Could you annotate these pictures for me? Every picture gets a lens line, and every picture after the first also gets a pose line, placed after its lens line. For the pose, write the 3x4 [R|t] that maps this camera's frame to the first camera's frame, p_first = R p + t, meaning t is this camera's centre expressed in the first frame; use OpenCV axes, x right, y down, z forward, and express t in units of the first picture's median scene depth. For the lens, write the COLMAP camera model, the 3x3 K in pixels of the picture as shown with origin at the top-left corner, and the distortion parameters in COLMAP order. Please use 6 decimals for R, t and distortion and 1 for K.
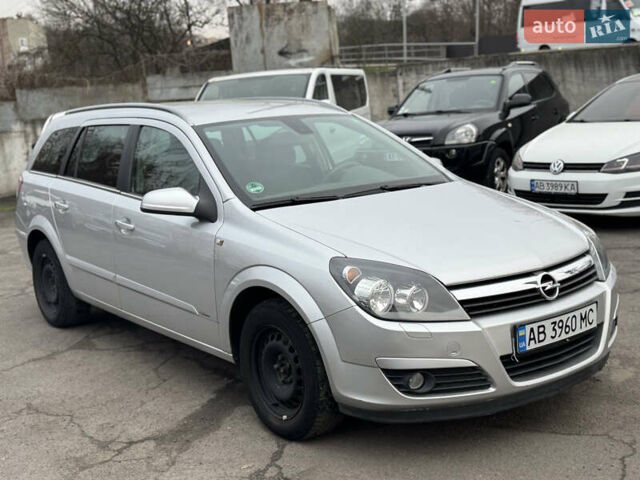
lens RADIAL K [[815.4, 0, 320.0], [0, 815.4, 240.0], [0, 0, 1]] dist [0.115040, -0.040839]
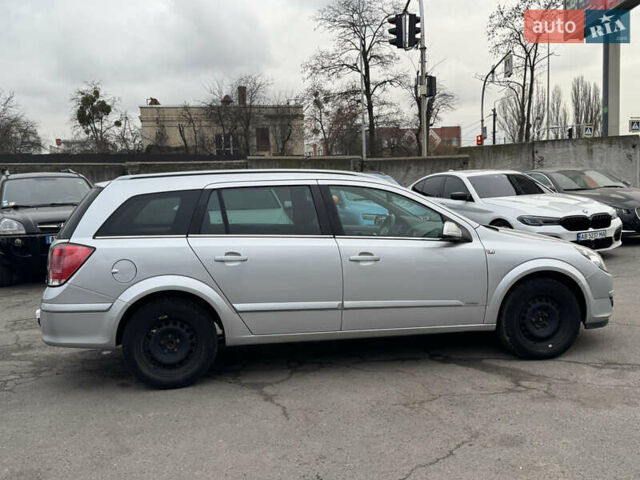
lens RADIAL K [[615.0, 0, 320.0], [0, 615.0, 240.0], [0, 0, 1]] dist [0.160571, -0.333020]
pose [[0.488967, -0.031445, 0.871735, -1.282234], [0.150888, 0.987335, -0.049020, -0.011090], [-0.859153, 0.155503, 0.487519, 0.667895]]
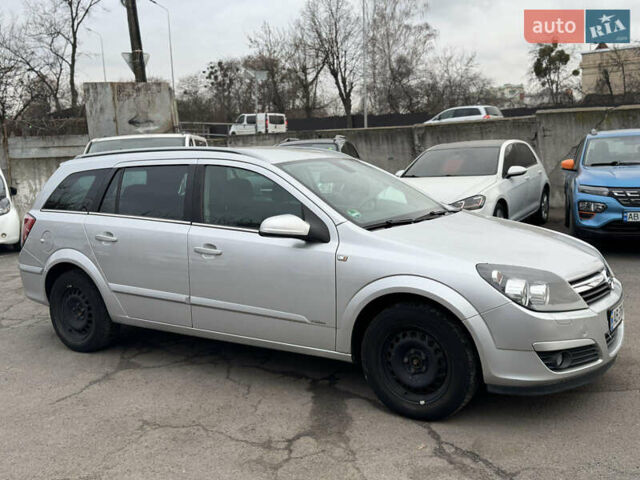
lens RADIAL K [[615.0, 0, 320.0], [0, 615.0, 240.0], [0, 0, 1]] dist [0.160571, -0.333020]
pose [[0.941180, -0.024140, 0.337043, -0.434574], [0.042470, 0.997986, -0.047119, 0.015677], [-0.335227, 0.058662, 0.940309, 0.167653]]
